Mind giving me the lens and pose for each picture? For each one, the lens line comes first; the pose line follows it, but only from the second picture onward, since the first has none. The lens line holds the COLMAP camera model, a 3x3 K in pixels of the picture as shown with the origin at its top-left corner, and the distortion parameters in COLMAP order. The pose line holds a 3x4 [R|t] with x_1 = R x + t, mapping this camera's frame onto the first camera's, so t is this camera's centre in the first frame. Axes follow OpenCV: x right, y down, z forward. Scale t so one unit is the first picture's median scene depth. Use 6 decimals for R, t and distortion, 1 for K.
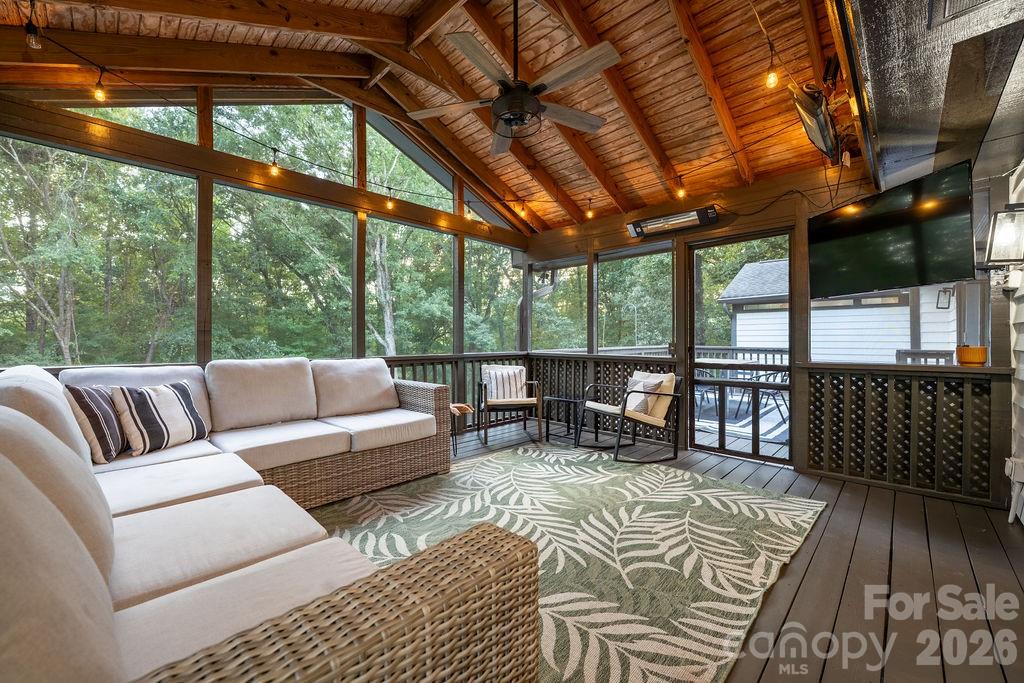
lens RADIAL K [[414.8, 0, 508.0], [0, 414.8, 348.7], [0, 0, 1]] dist [-0.001544, 0.001192]
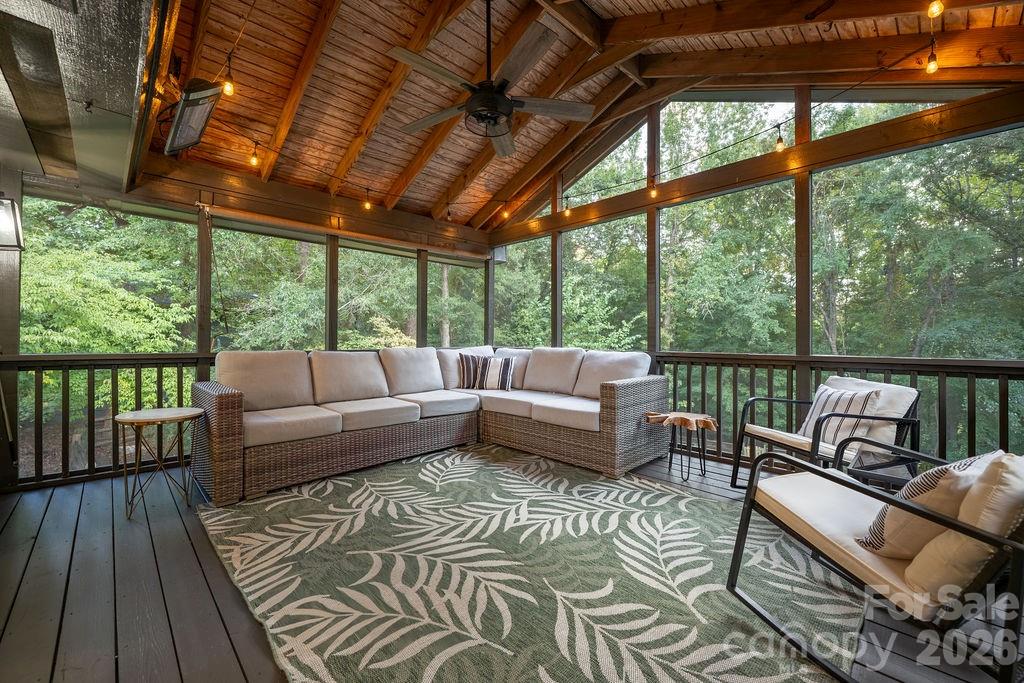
lens RADIAL K [[414.8, 0, 512.8], [0, 414.8, 332.2], [0, 0, 1]] dist [-0.001544, 0.001192]
pose [[-0.031447, -0.010559, -0.999450, 0.990689], [-0.022717, 0.999693, -0.009847, -0.008657], [0.999247, 0.022395, -0.031677, 1.037161]]
